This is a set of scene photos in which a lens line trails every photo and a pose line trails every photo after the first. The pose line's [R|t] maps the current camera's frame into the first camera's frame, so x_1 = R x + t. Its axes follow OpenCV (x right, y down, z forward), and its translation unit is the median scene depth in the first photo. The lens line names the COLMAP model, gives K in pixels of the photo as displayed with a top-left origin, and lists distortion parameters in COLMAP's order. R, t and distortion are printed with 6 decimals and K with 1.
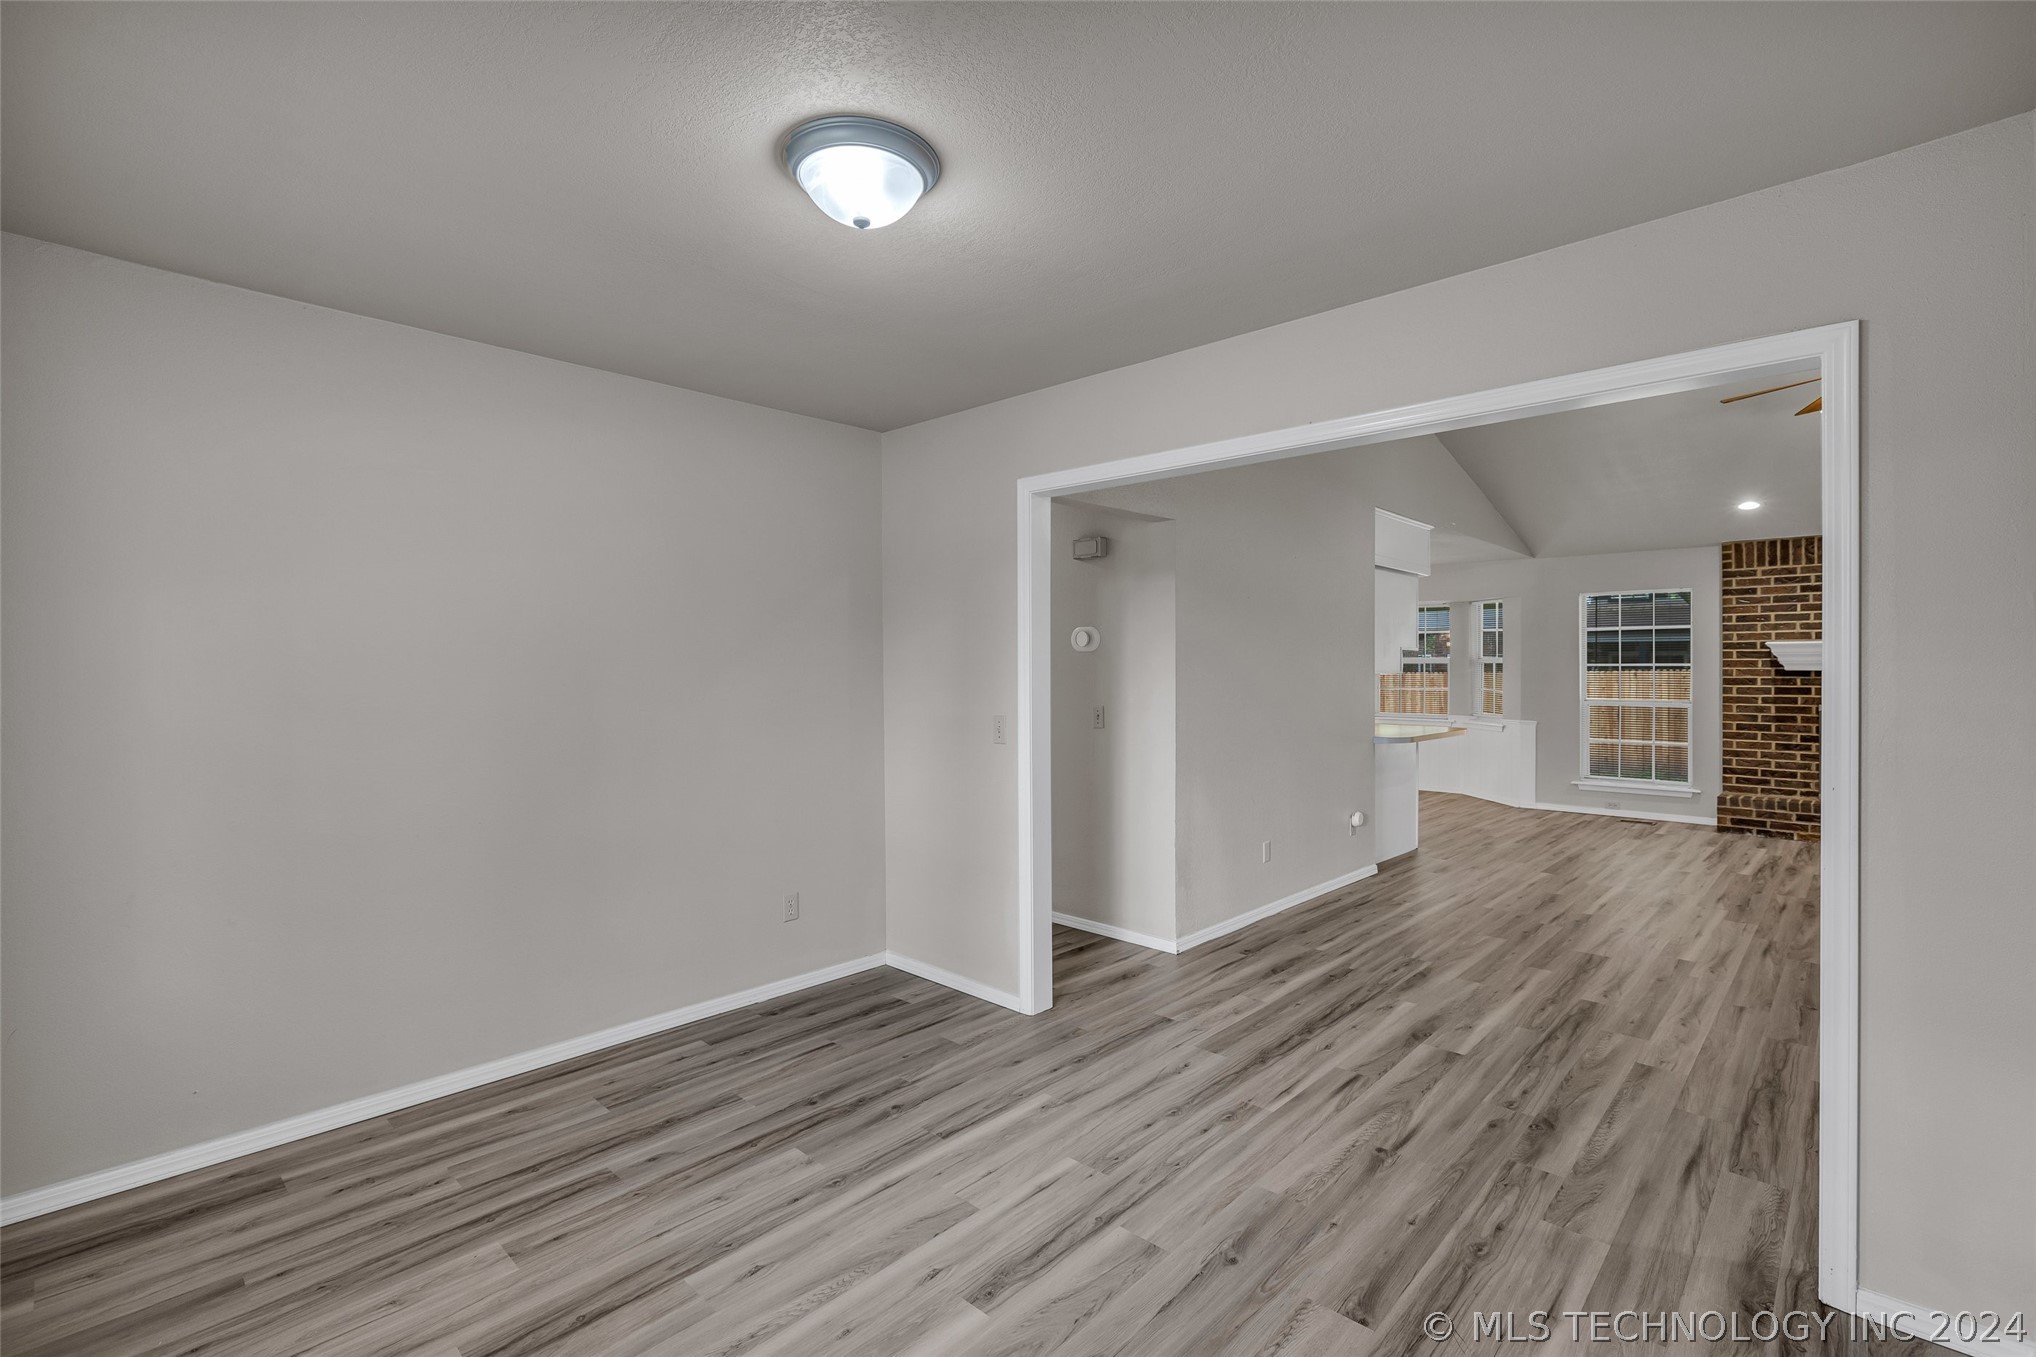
lens RADIAL K [[901.9, 0, 1015.0], [0, 901.9, 674.7], [0, 0, 1]] dist [-0.009273, 0.001393]
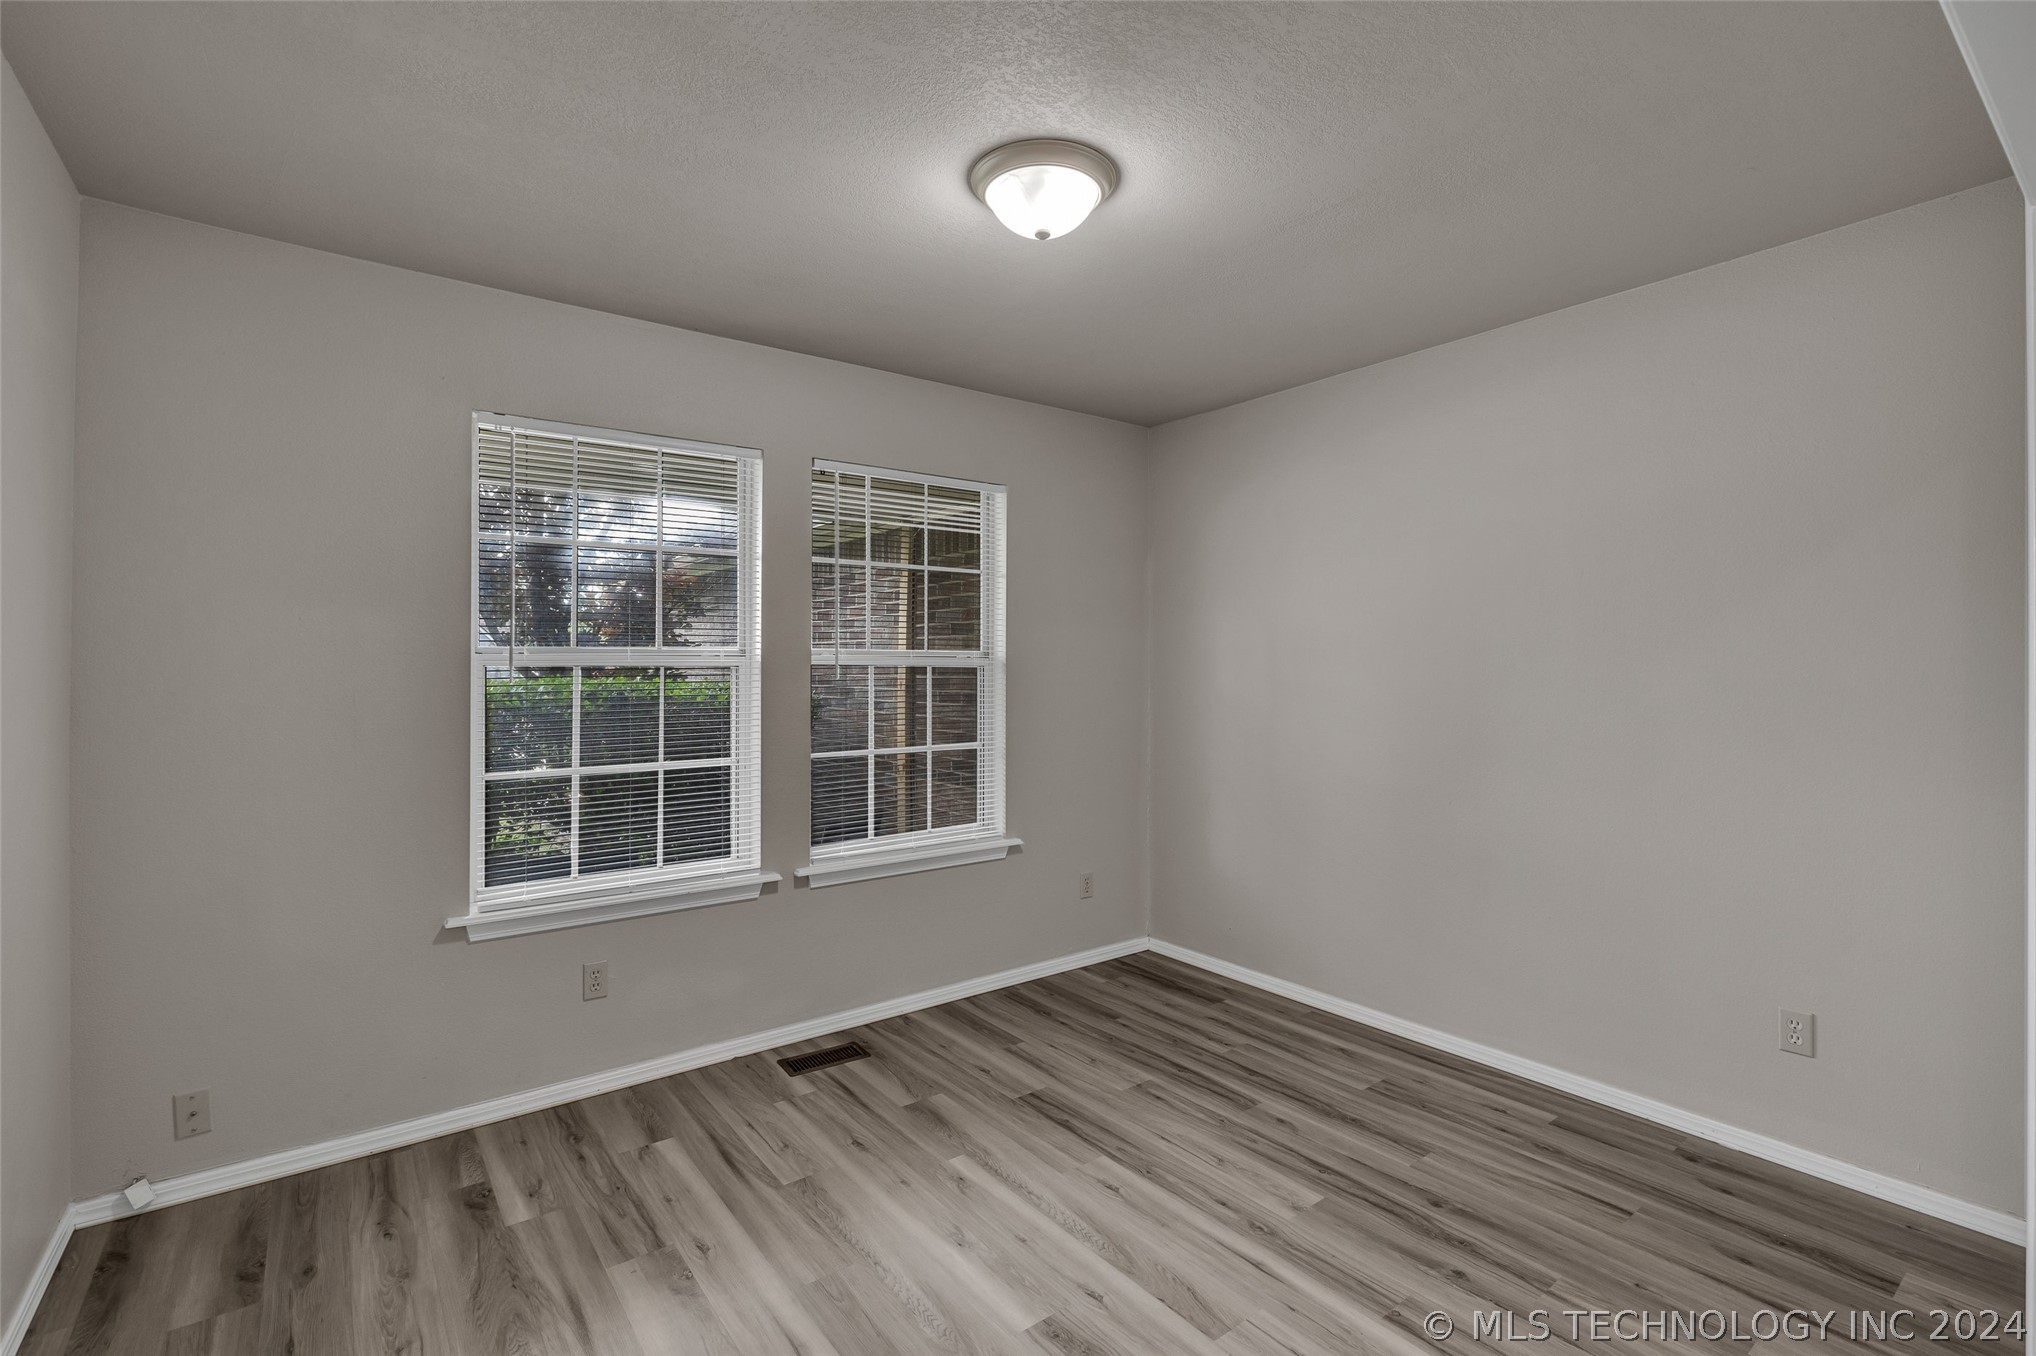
lens RADIAL K [[901.9, 0, 1010.7], [0, 901.9, 666.8], [0, 0, 1]] dist [-0.009273, 0.001393]
pose [[-0.156503, -0.000705, -0.987677, 0.659938], [-0.005795, 0.999983, 0.000205, 0.014205], [0.987660, 0.005756, -0.156504, 0.830467]]
